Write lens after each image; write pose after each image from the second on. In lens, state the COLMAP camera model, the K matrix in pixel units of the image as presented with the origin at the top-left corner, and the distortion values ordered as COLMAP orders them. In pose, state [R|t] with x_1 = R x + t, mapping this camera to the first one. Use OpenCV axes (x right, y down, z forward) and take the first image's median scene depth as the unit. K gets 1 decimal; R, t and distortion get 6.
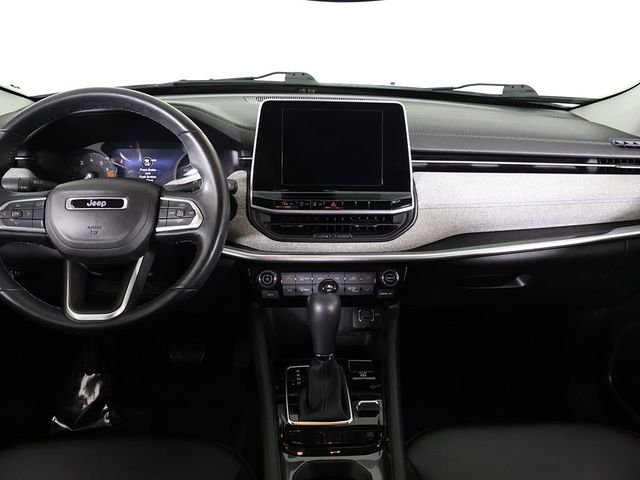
lens RADIAL K [[613.0, 0, 319.5], [0, 613.0, 236.7], [0, 0, 1]] dist [-0.001607, 0.000000]
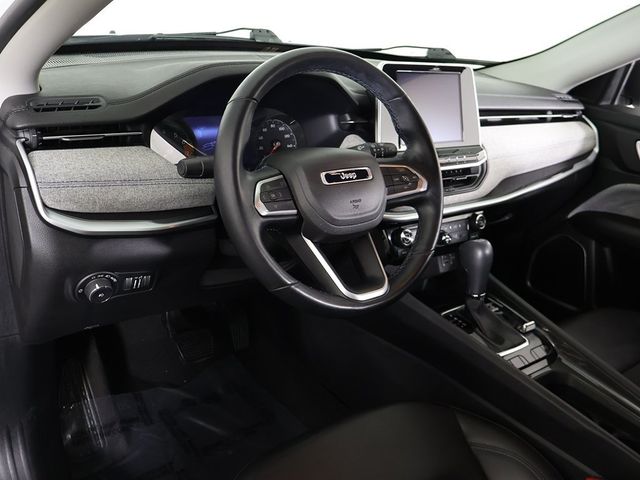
lens RADIAL K [[640.2, 0, 320.2], [0, 640.2, 241.9], [0, 0, 1]] dist [0.015728, 0.000000]
pose [[0.817590, -0.145789, 0.557039, -0.926699], [0.108007, 0.989074, 0.100335, -0.055315], [-0.565581, -0.021869, 0.824403, 0.211793]]
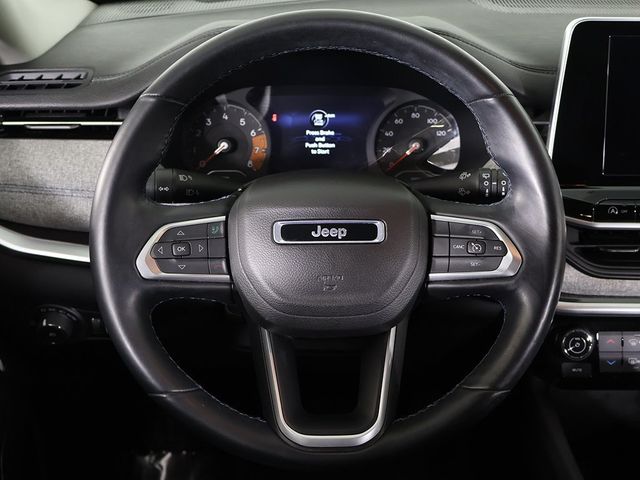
lens RADIAL K [[923.3, 0, 318.1], [0, 923.3, 241.3], [0, 0, 1]] dist [0.004980, 0.000000]
pose [[0.999262, 0.005307, -0.038038, -0.331680], [-0.001691, 0.995527, 0.094466, -0.119646], [0.038369, -0.094332, 0.994801, 0.179864]]
